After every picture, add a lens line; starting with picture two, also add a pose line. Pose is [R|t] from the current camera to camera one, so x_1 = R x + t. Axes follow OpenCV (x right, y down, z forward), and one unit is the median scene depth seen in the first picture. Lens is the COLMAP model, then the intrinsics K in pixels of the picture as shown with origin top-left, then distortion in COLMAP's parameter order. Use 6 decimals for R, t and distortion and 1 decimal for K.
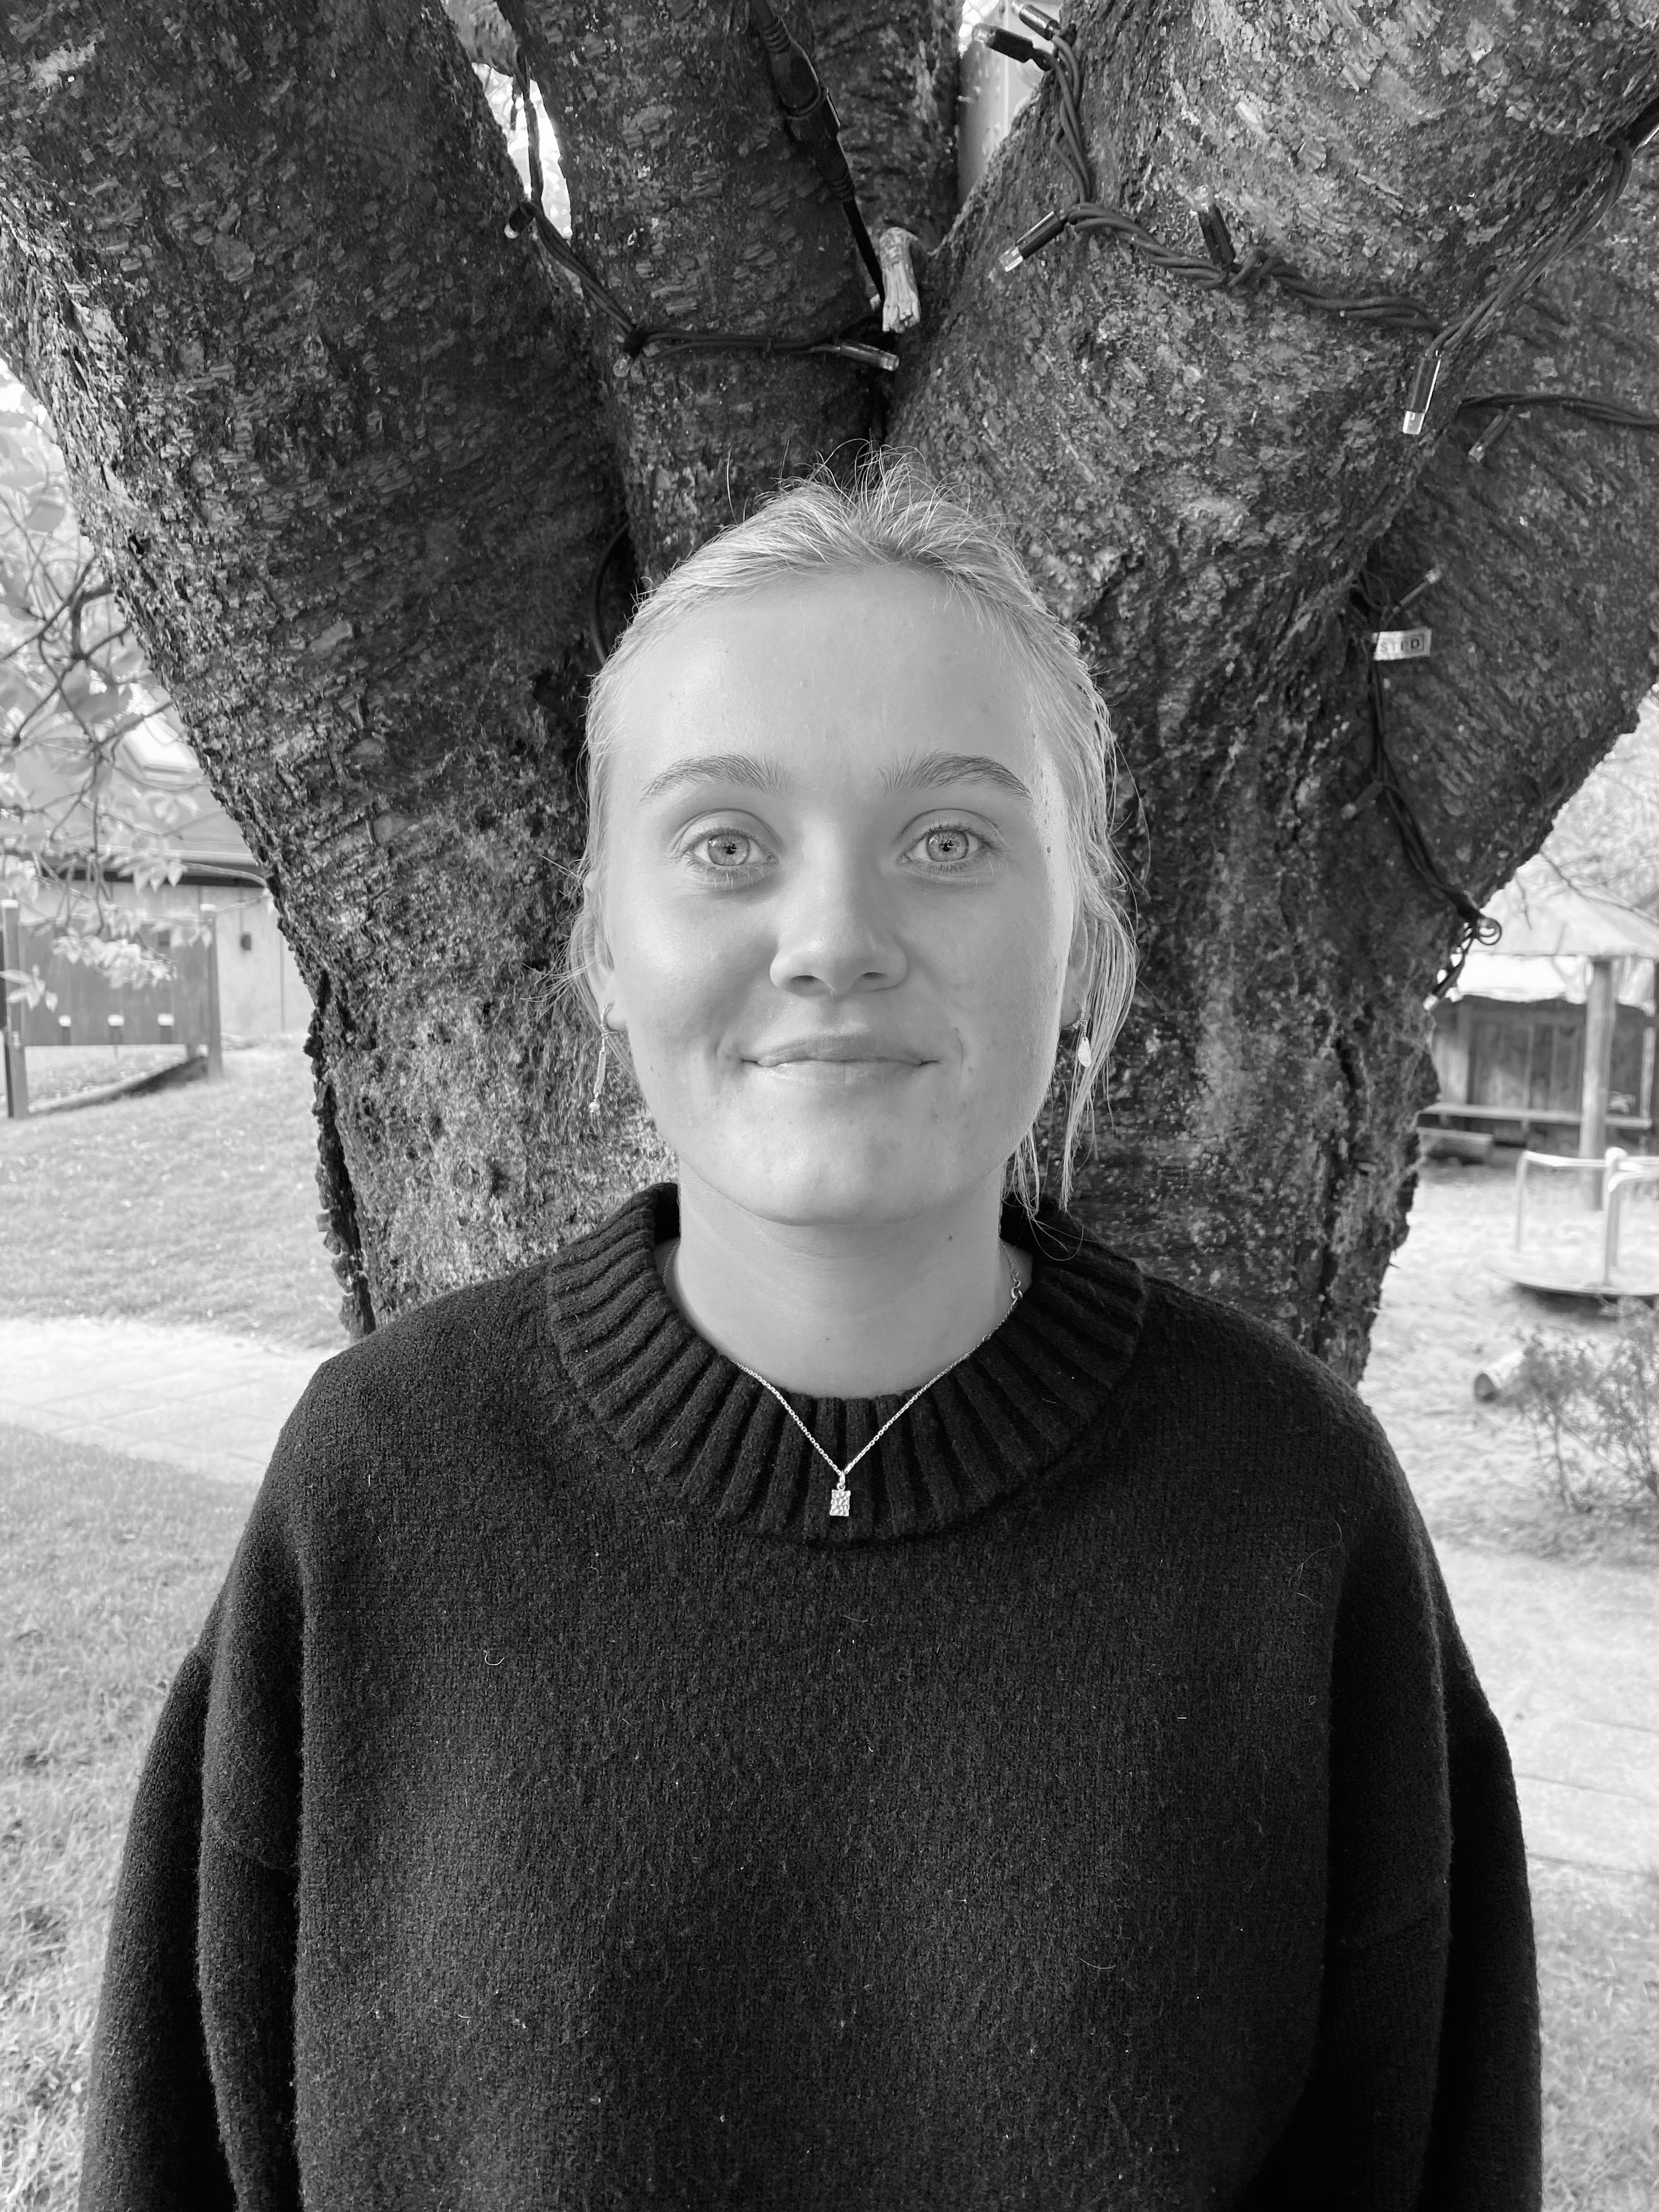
lens RADIAL K [[1681.8, 0, 831.4], [0, 1681.8, 1118.2], [0, 0, 1]] dist [0.002774, 0.006784]
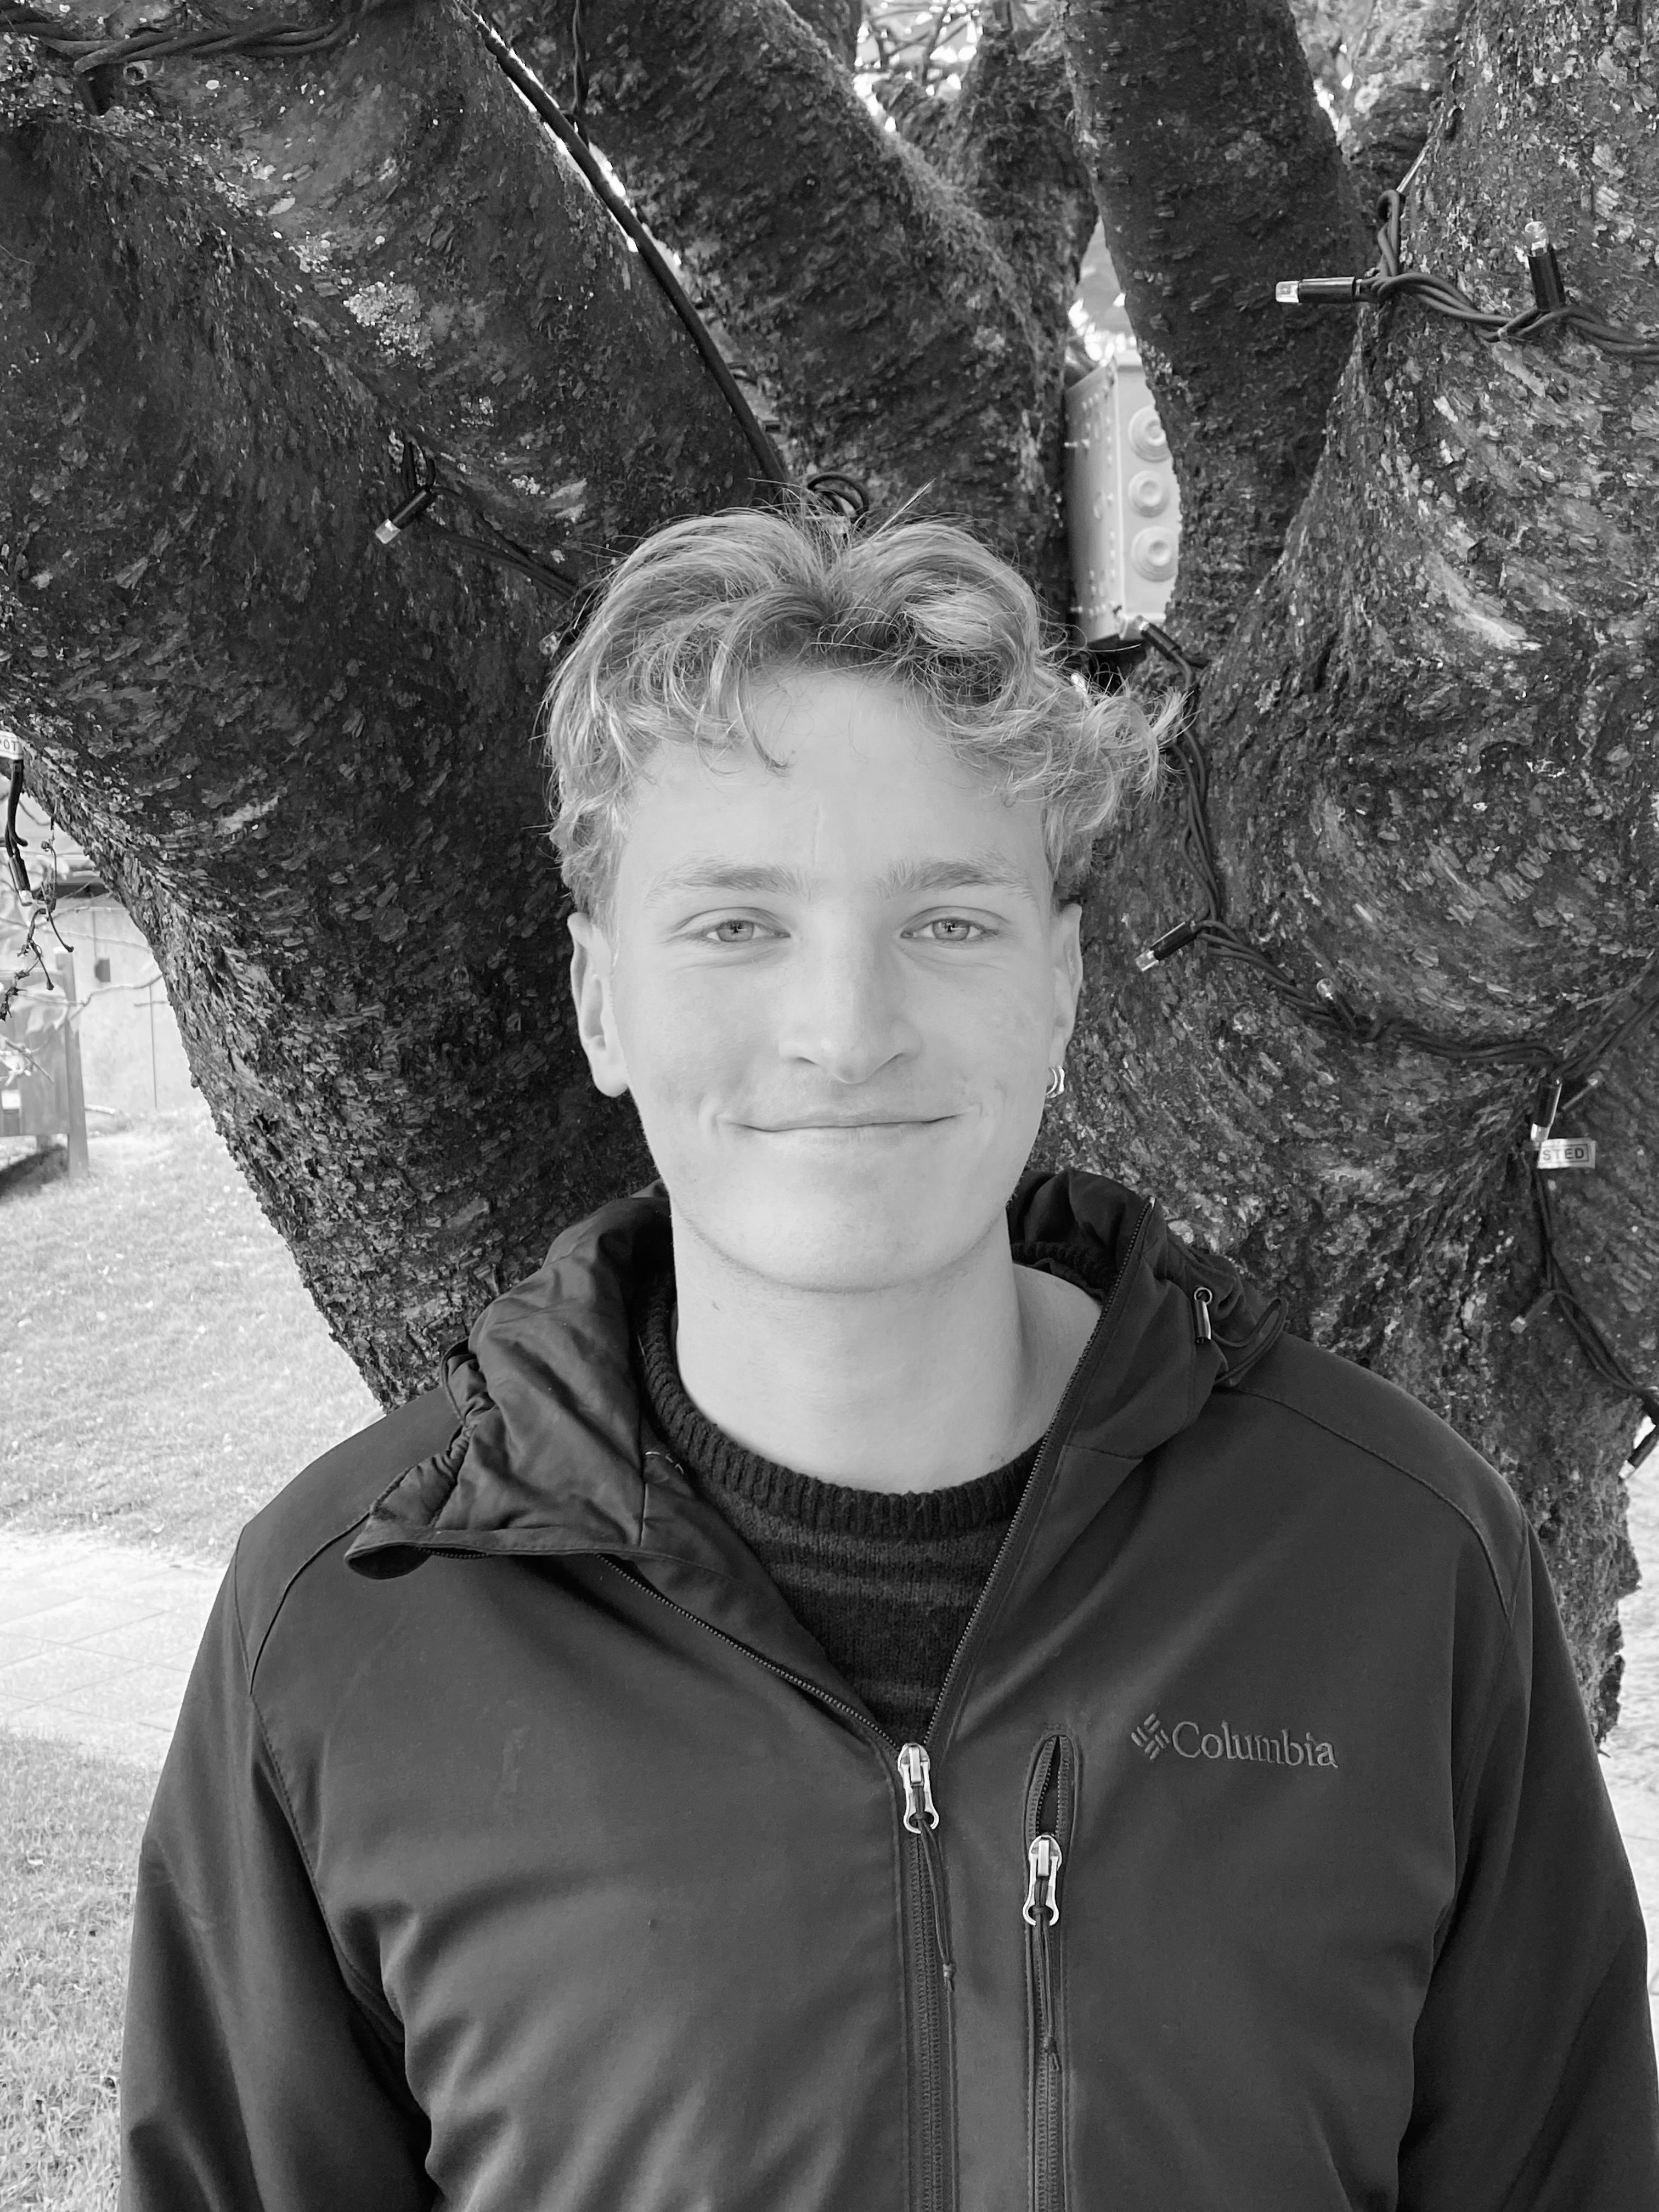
lens RADIAL K [[2286.7, 0, 839.1], [0, 2286.7, 1085.6], [0, 0, 1]] dist [0.204761, -0.659714]
pose [[0.998891, -0.040376, -0.024228, -0.046465], [0.039611, 0.998726, -0.031267, -0.335087], [0.025459, 0.030273, 0.999217, -0.376154]]
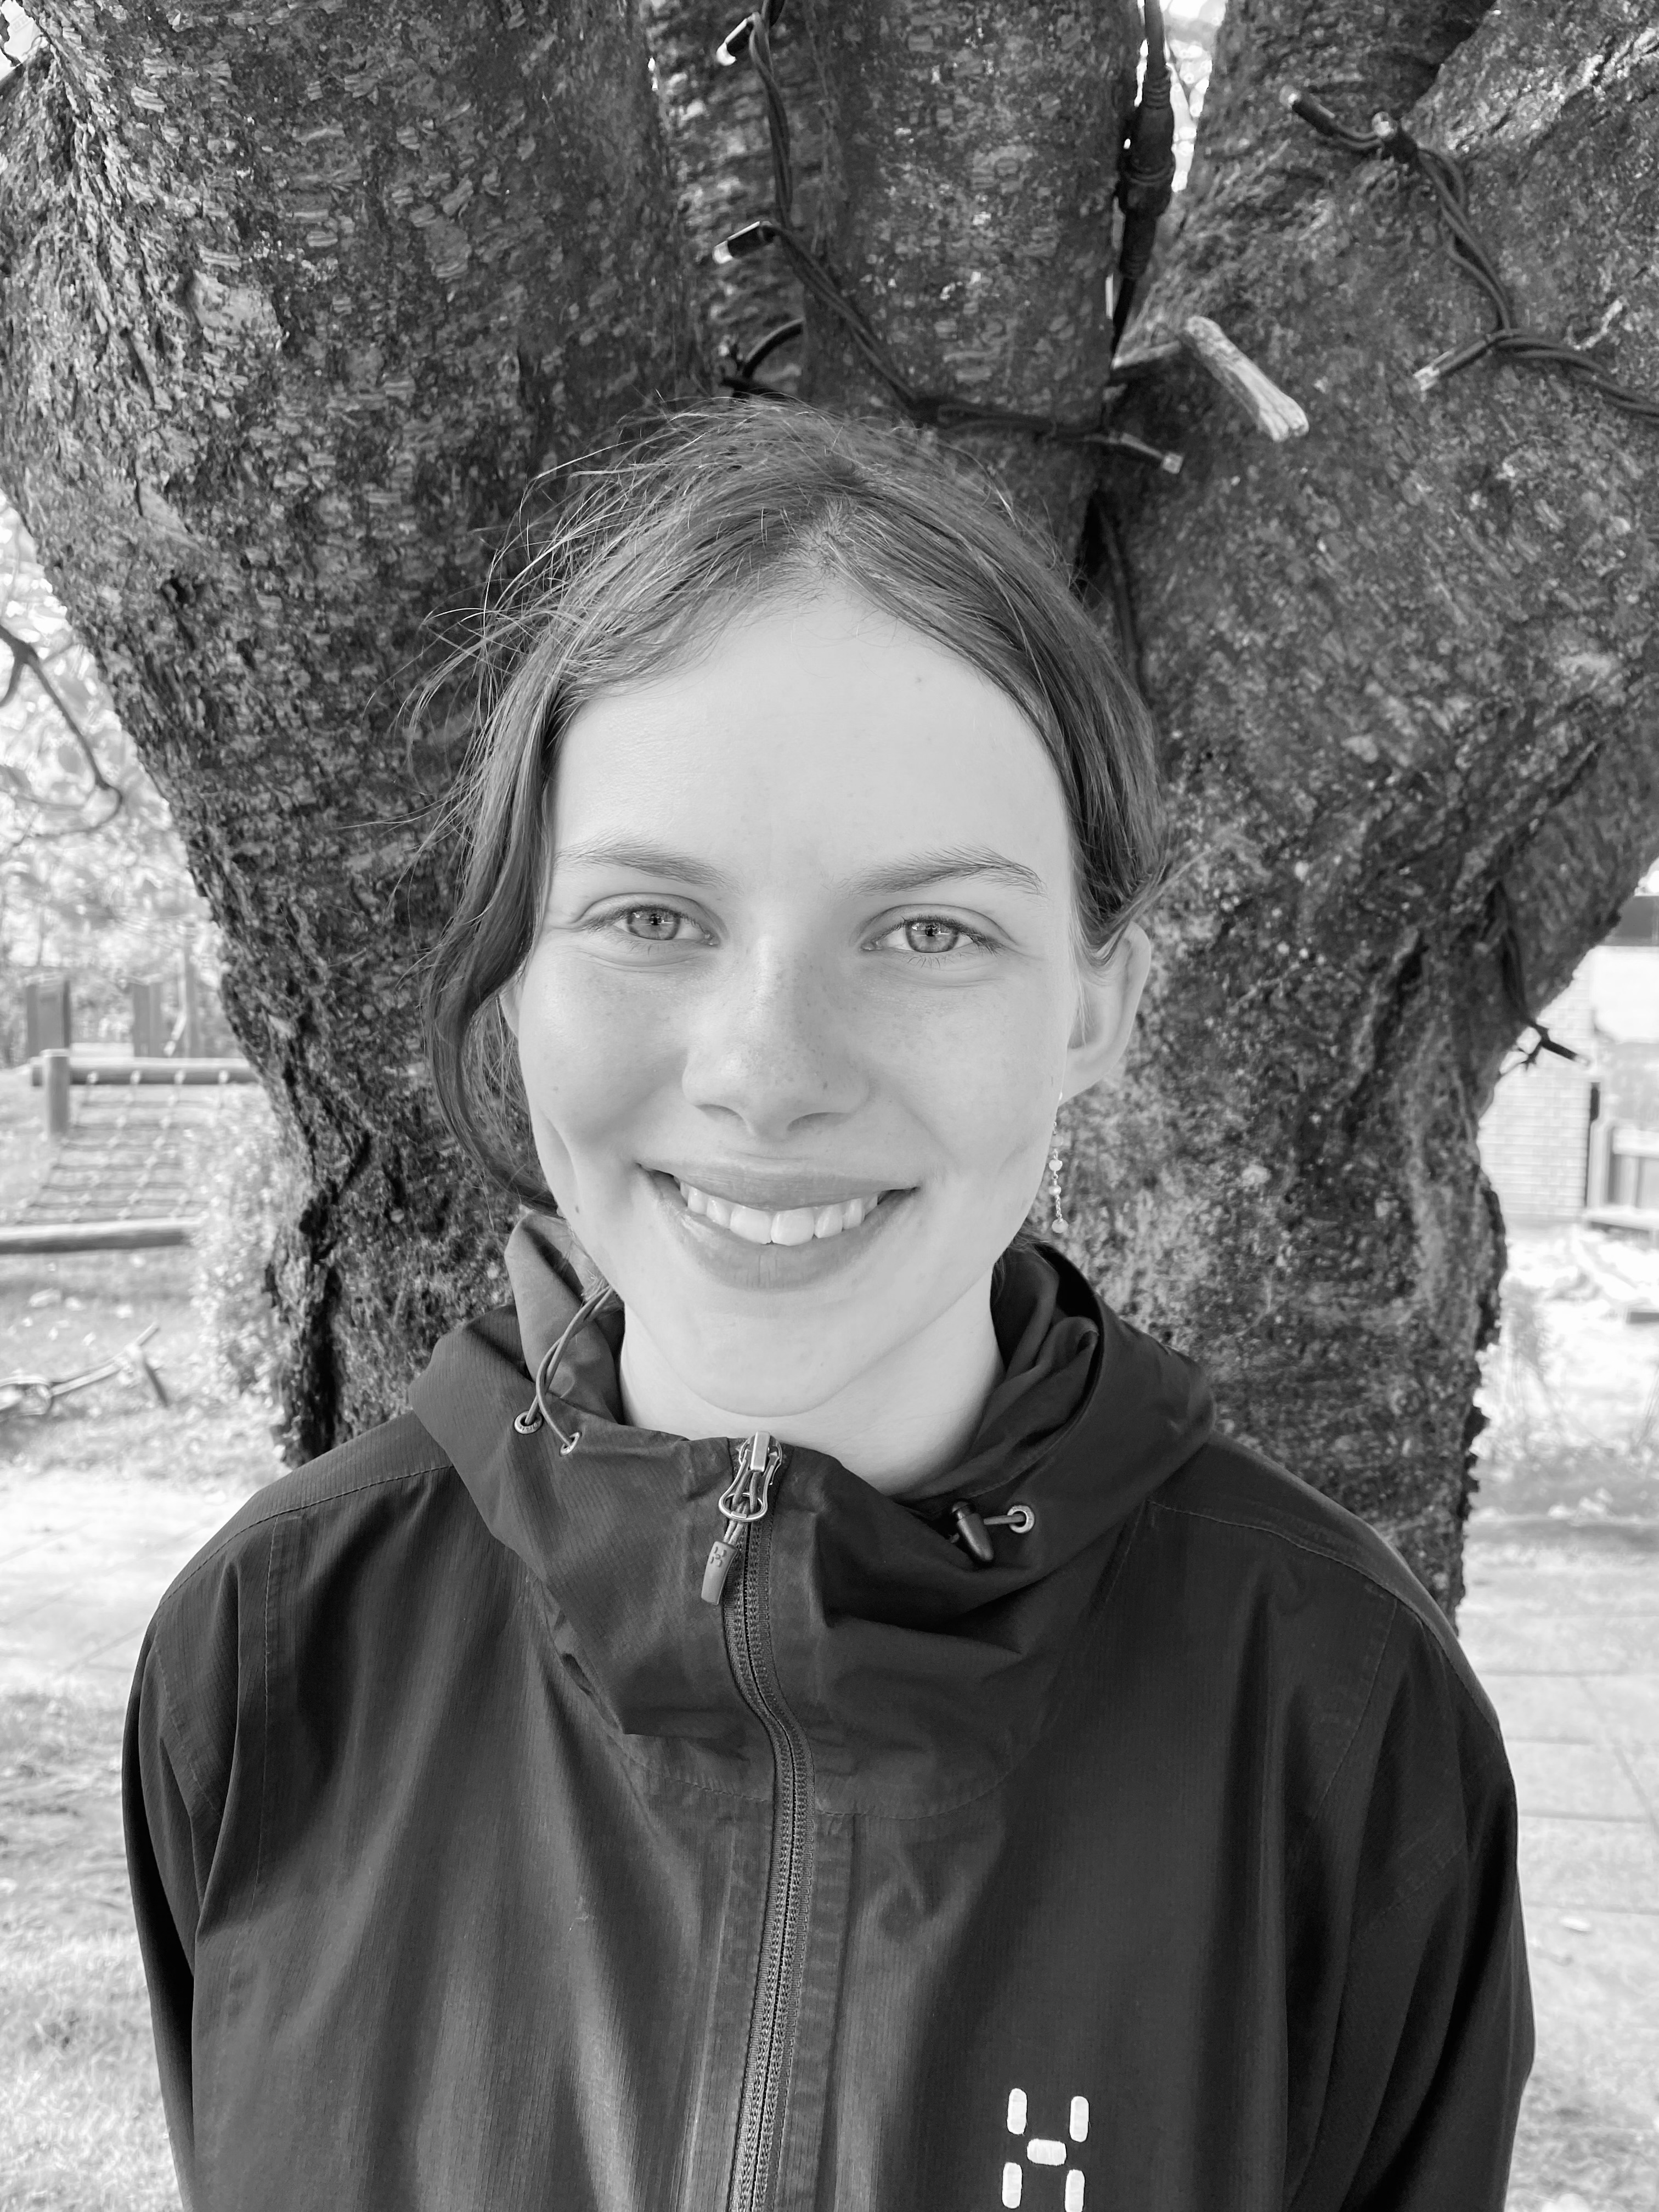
lens RADIAL K [[1693.6, 0, 833.8], [0, 1693.6, 1093.3], [0, 0, 1]] dist [-0.013898, 0.028062]
pose [[0.949599, -0.016771, 0.313019, -0.409829], [0.025626, 0.999379, -0.024194, -0.097846], [-0.312419, 0.030996, 0.949439, 0.215253]]
